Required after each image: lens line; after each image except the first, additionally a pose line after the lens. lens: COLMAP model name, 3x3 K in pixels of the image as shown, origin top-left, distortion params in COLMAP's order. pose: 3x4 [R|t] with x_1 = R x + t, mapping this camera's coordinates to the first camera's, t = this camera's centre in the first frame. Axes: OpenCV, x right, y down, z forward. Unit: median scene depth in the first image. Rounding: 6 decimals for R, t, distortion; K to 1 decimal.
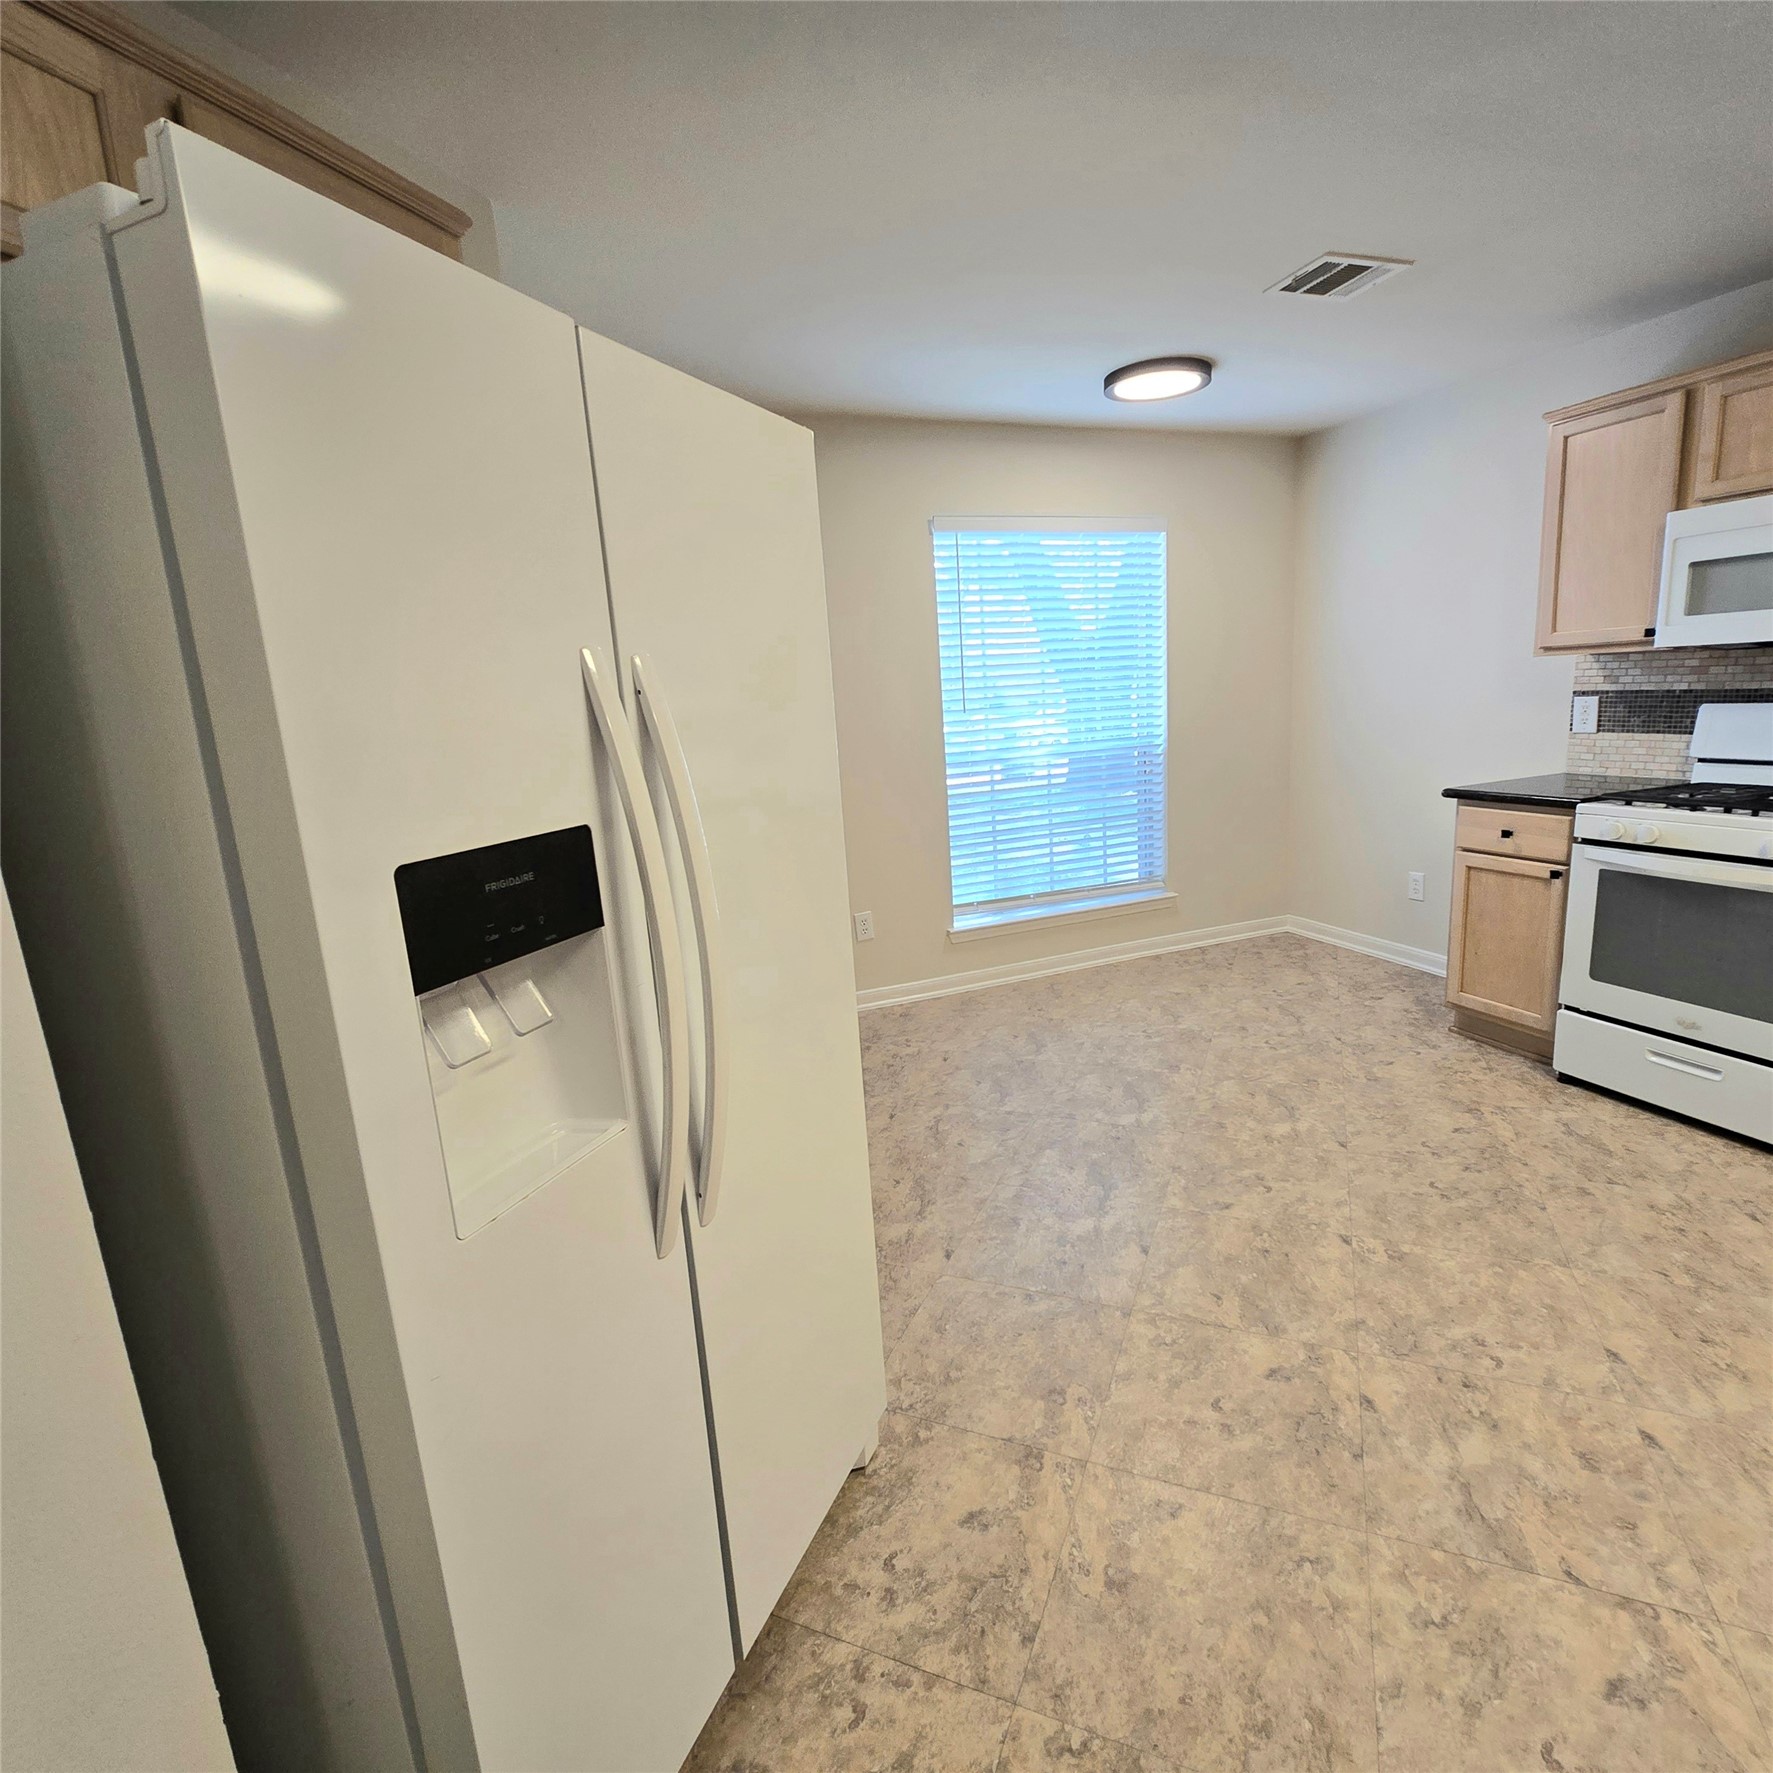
lens RADIAL K [[962.0, 0, 904.9], [0, 962.0, 893.5], [0, 0, 1]] dist [-0.002974, 0.000612]
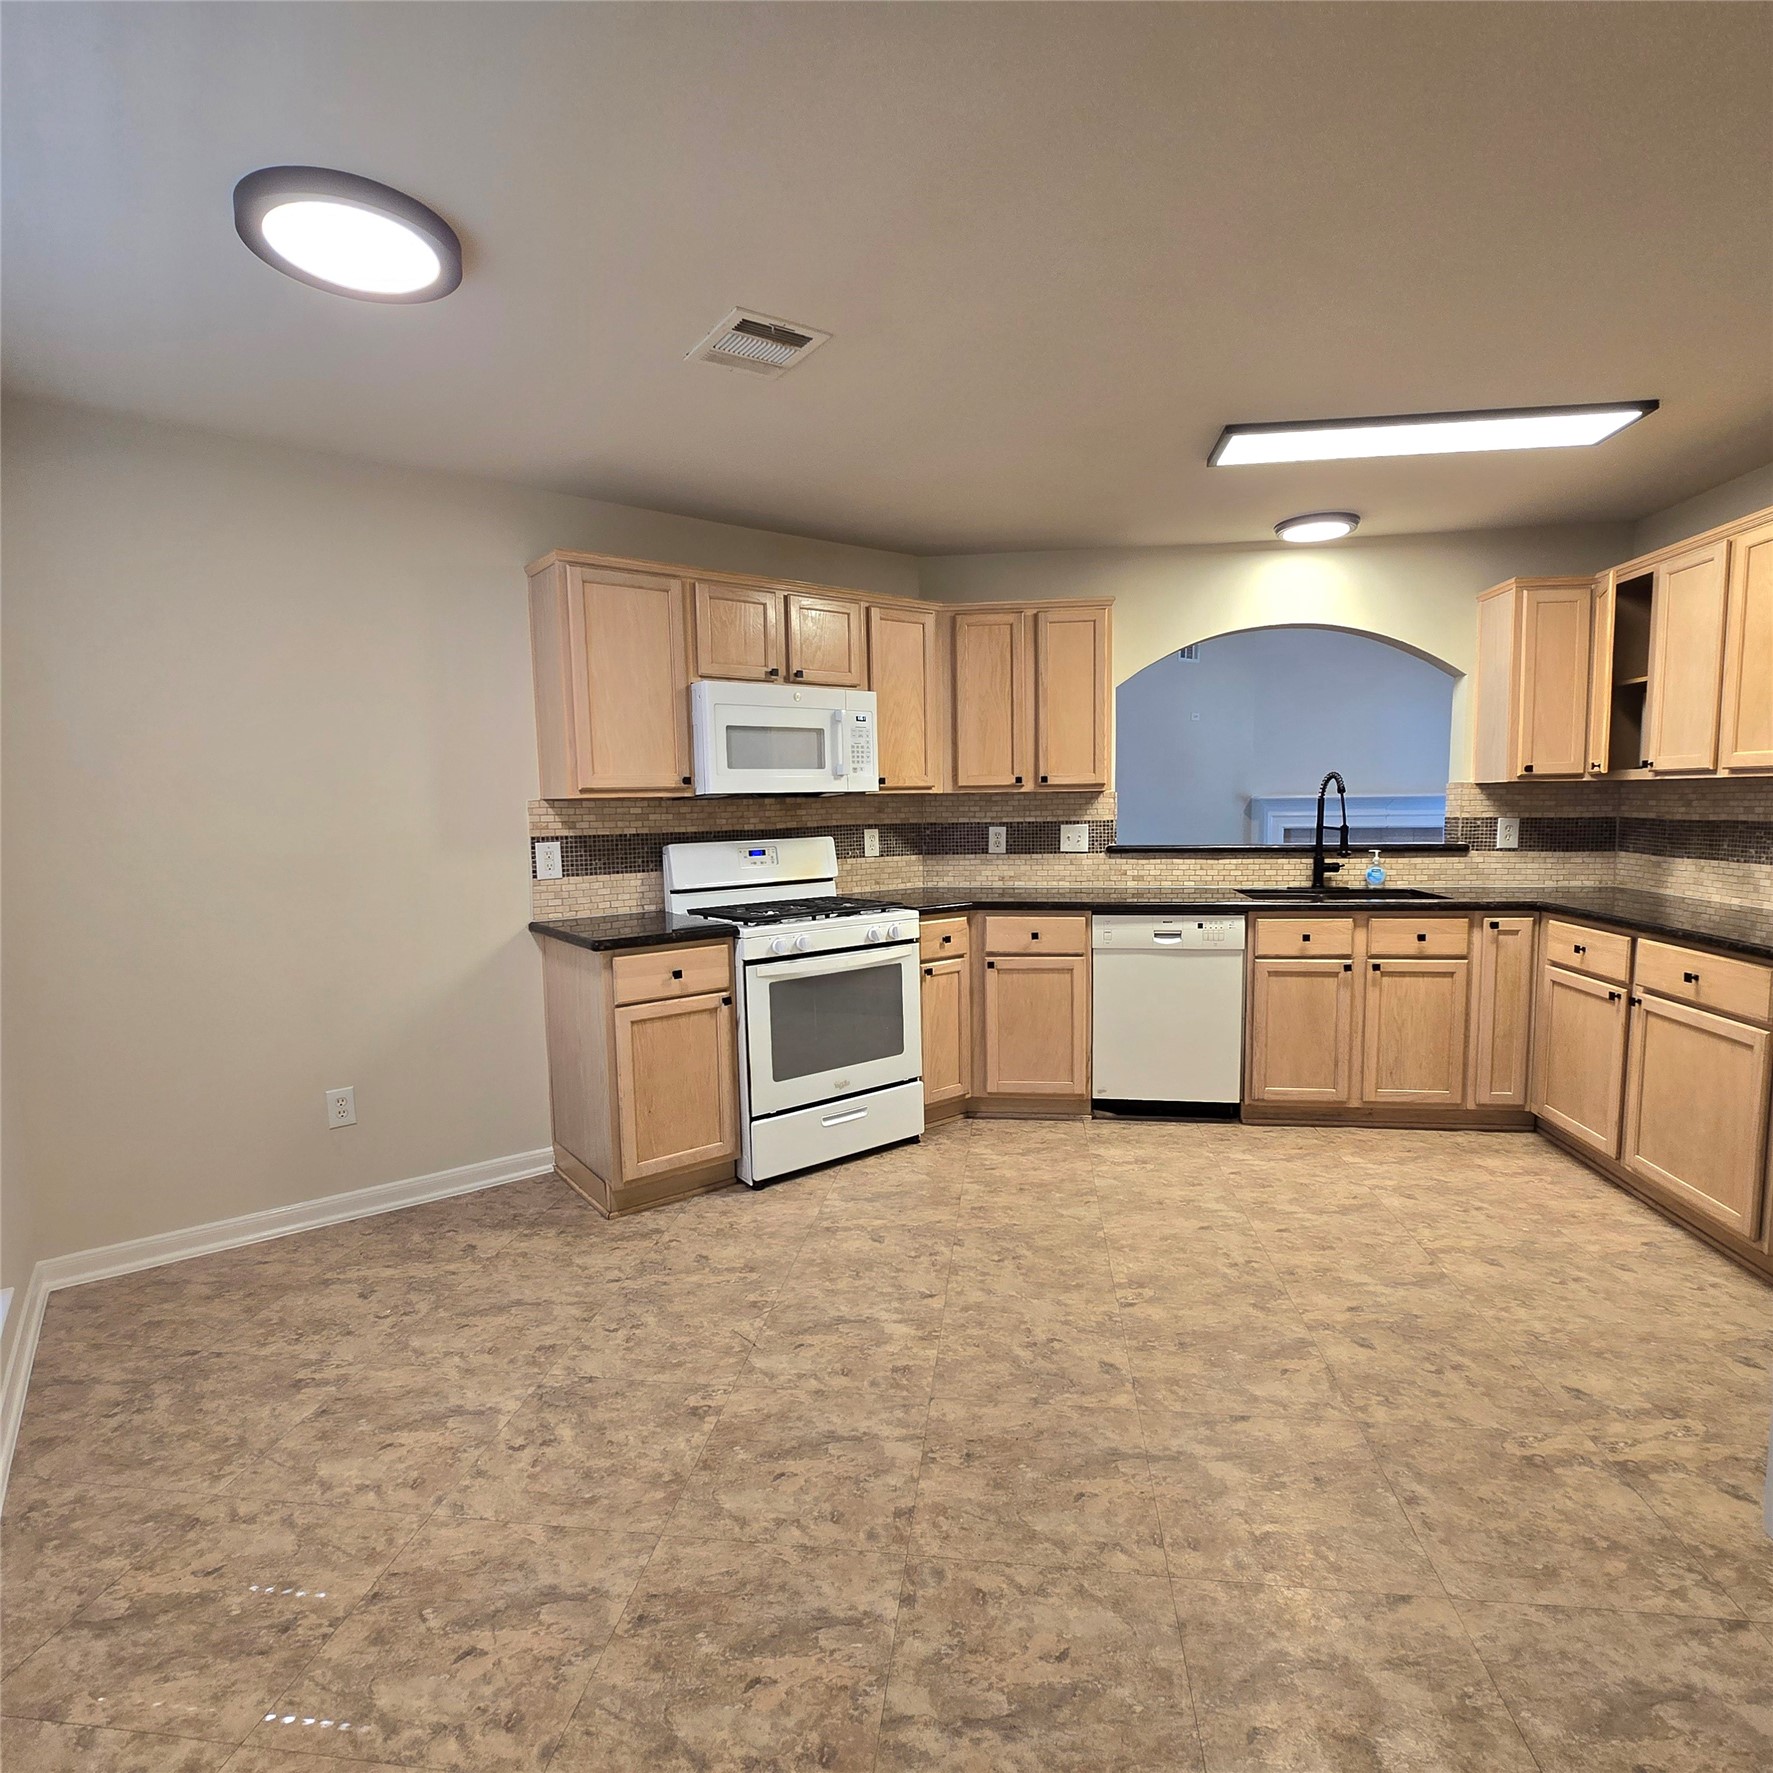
lens RADIAL K [[966.9, 0, 901.6], [0, 966.9, 891.5], [0, 0, 1]] dist [-0.004288, -0.000575]
pose [[-0.268218, -0.028776, 0.962928, -0.400795], [0.233445, 0.967821, 0.093946, -0.198476], [-0.934646, 0.249989, -0.252869, 1.114181]]
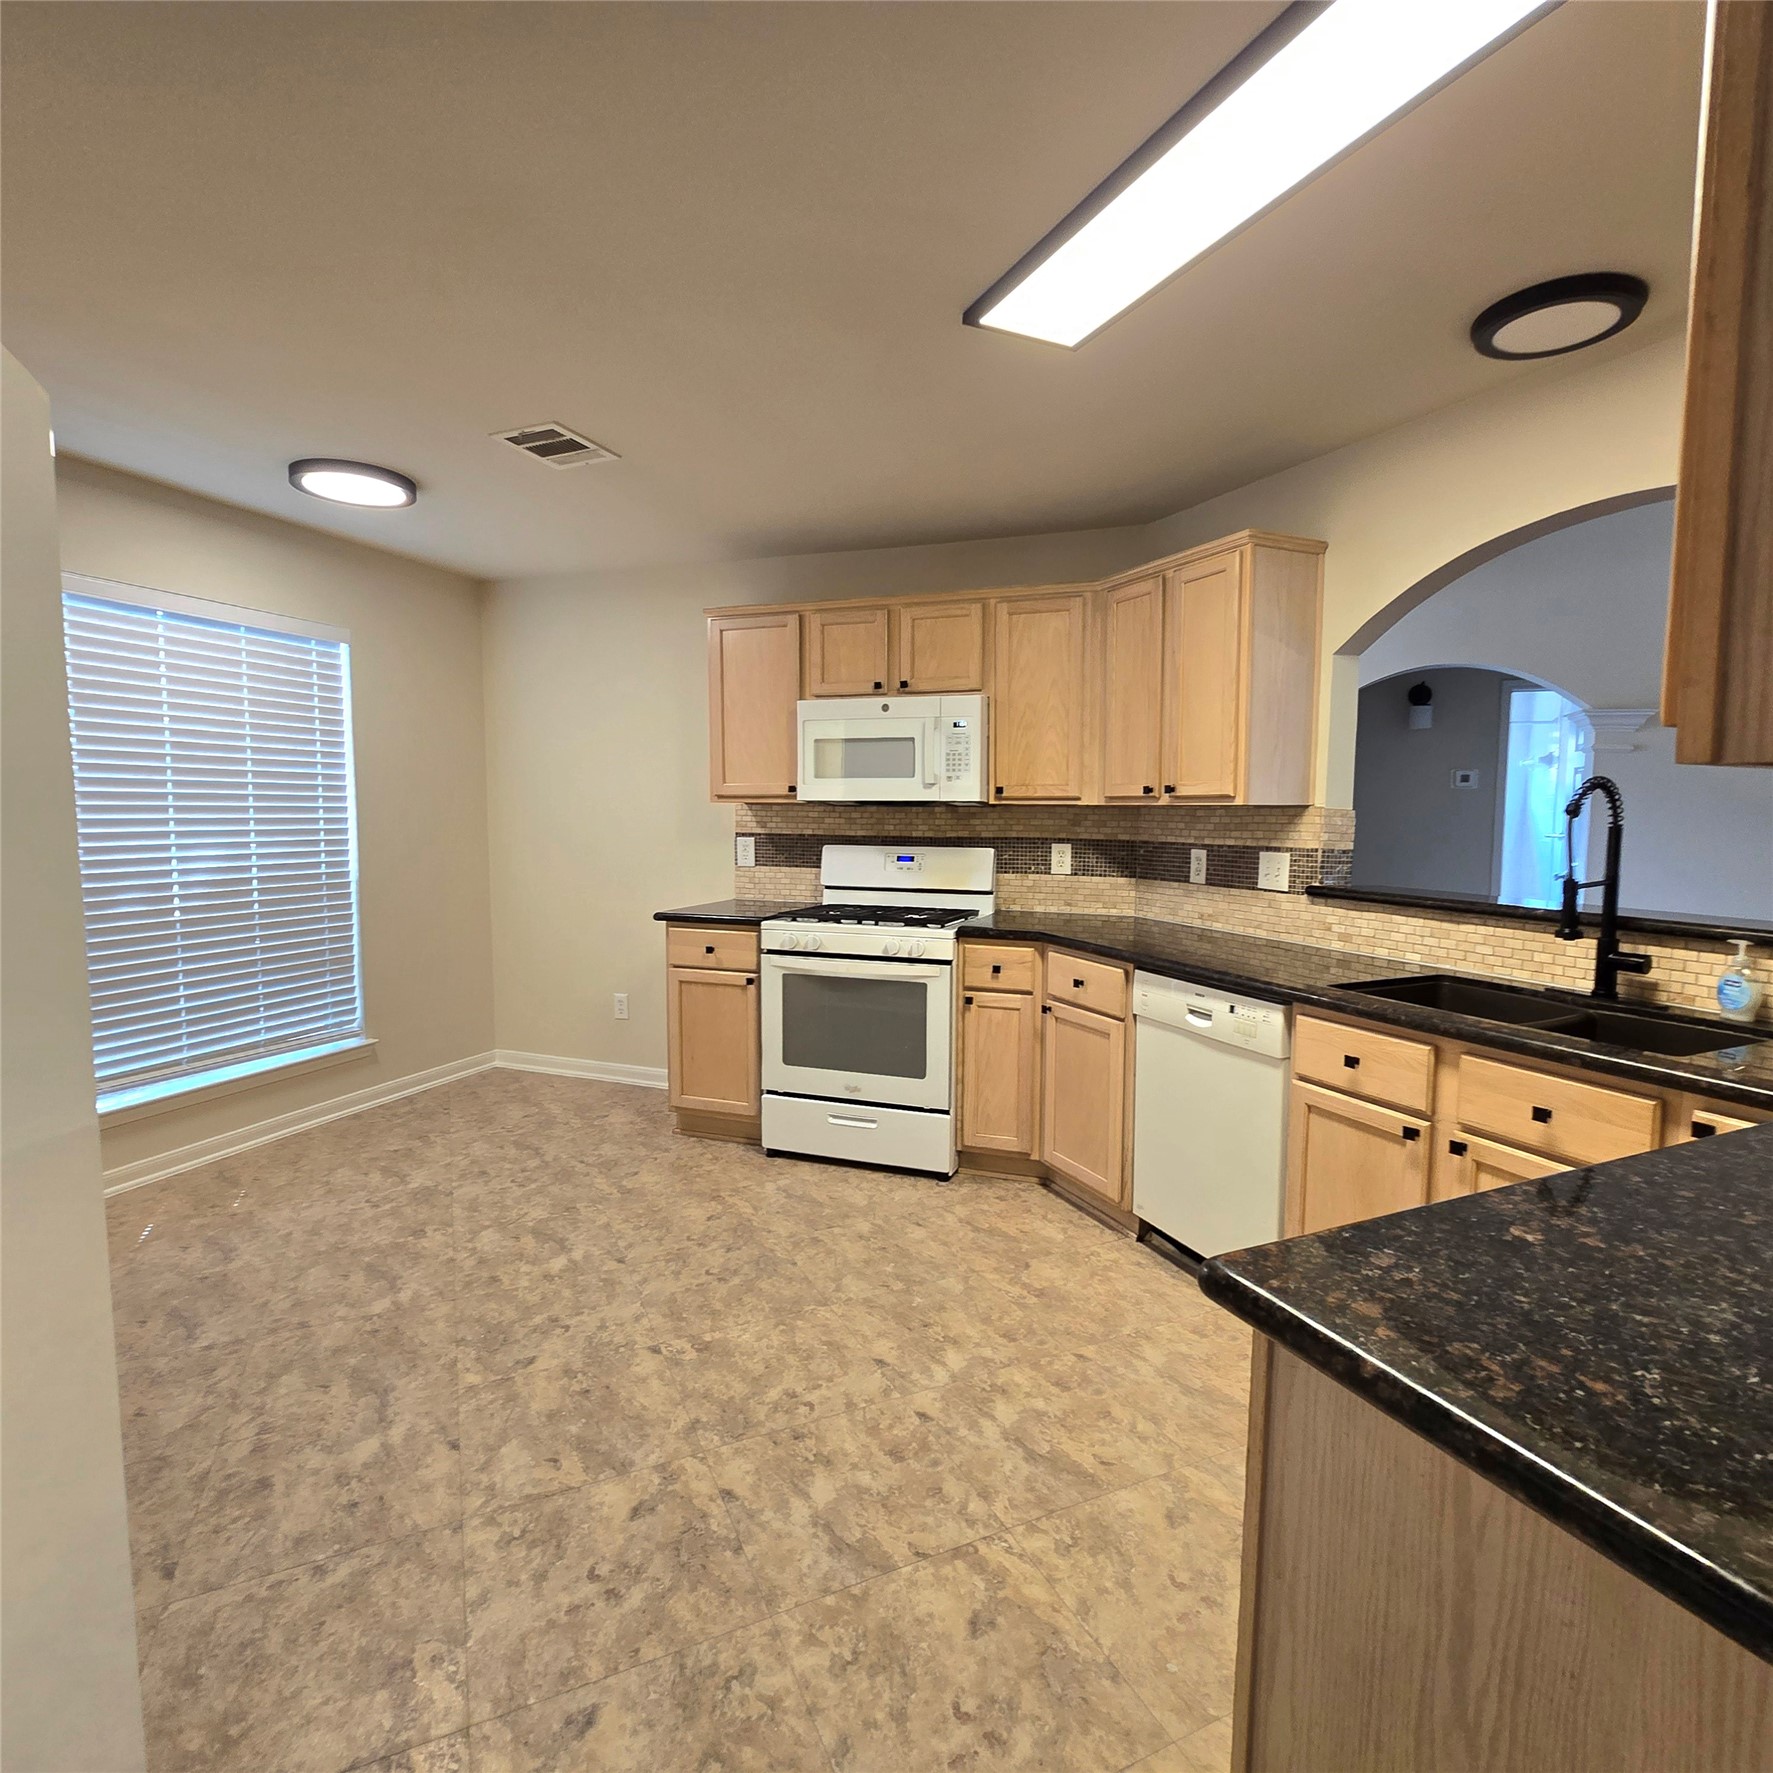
lens RADIAL K [[966.9, 0, 901.6], [0, 966.9, 891.5], [0, 0, 1]] dist [-0.004288, -0.000575]
pose [[0.663556, 0.002458, 0.748123, -0.102330], [0.109381, 0.988930, -0.100266, 0.011889], [-0.740088, 0.148363, 0.655941, 0.059417]]
